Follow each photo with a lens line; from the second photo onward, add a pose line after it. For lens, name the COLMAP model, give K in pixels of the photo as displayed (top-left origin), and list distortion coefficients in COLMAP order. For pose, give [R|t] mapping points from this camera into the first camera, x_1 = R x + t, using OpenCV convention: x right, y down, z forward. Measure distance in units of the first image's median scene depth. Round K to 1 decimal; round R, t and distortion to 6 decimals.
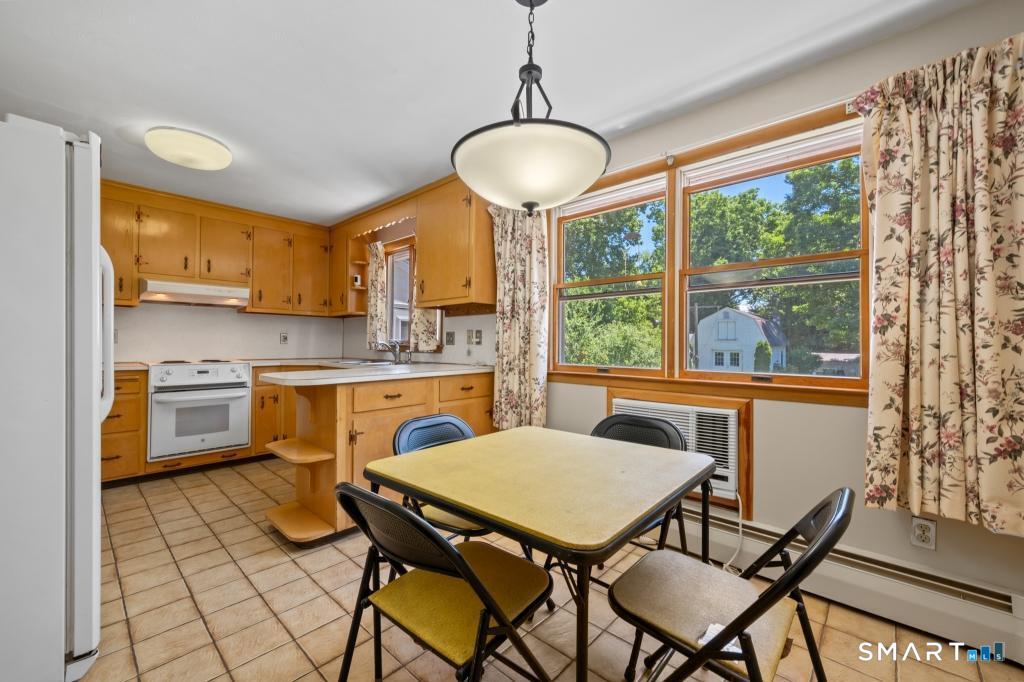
lens RADIAL K [[407.6, 0, 508.0], [0, 407.6, 343.1], [0, 0, 1]] dist [0.002335, 0.000082]
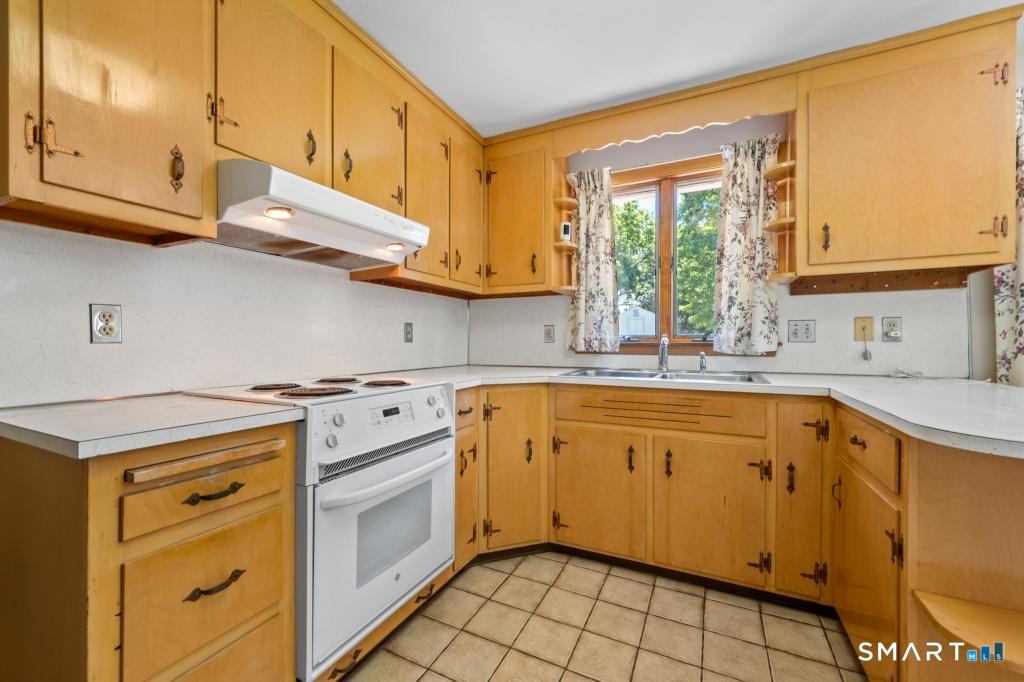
lens RADIAL K [[407.6, 0, 515.7], [0, 407.6, 340.9], [0, 0, 1]] dist [0.002335, 0.000082]
pose [[0.946110, -0.004803, 0.323810, -0.755331], [0.002434, 0.999967, 0.007722, -0.003724], [-0.323836, -0.006518, 0.946091, 0.563713]]
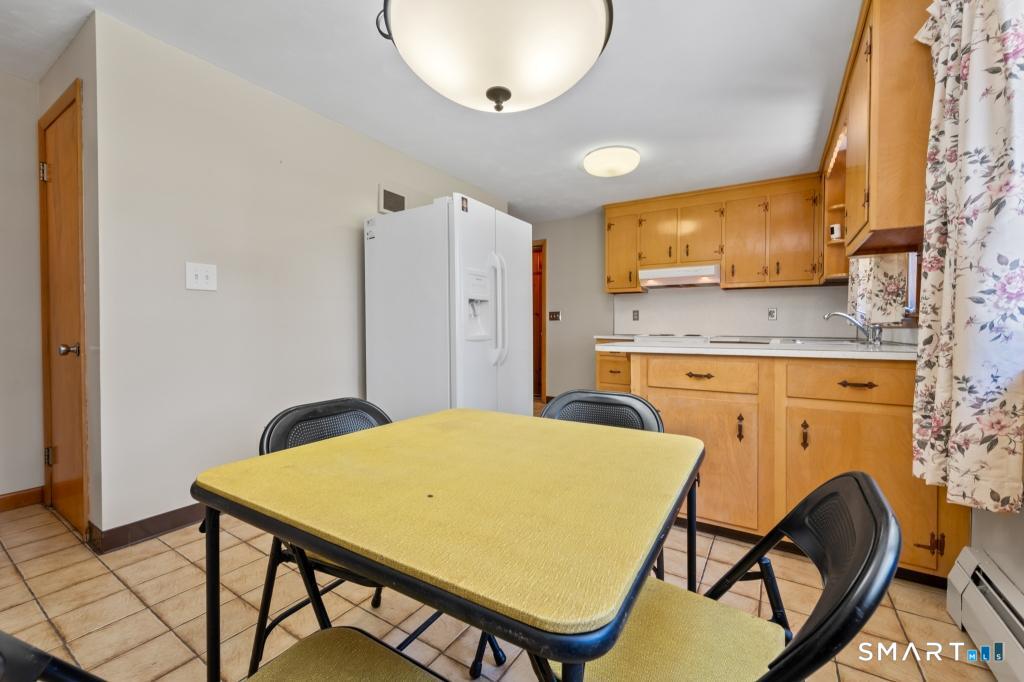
lens RADIAL K [[407.6, 0, 514.9], [0, 407.6, 334.3], [0, 0, 1]] dist [0.002335, 0.000082]
pose [[0.199741, 0.015180, -0.979731, 0.291855], [-0.000973, 0.999883, 0.015293, 0.026200], [0.979848, -0.002101, 0.199732, 0.336900]]
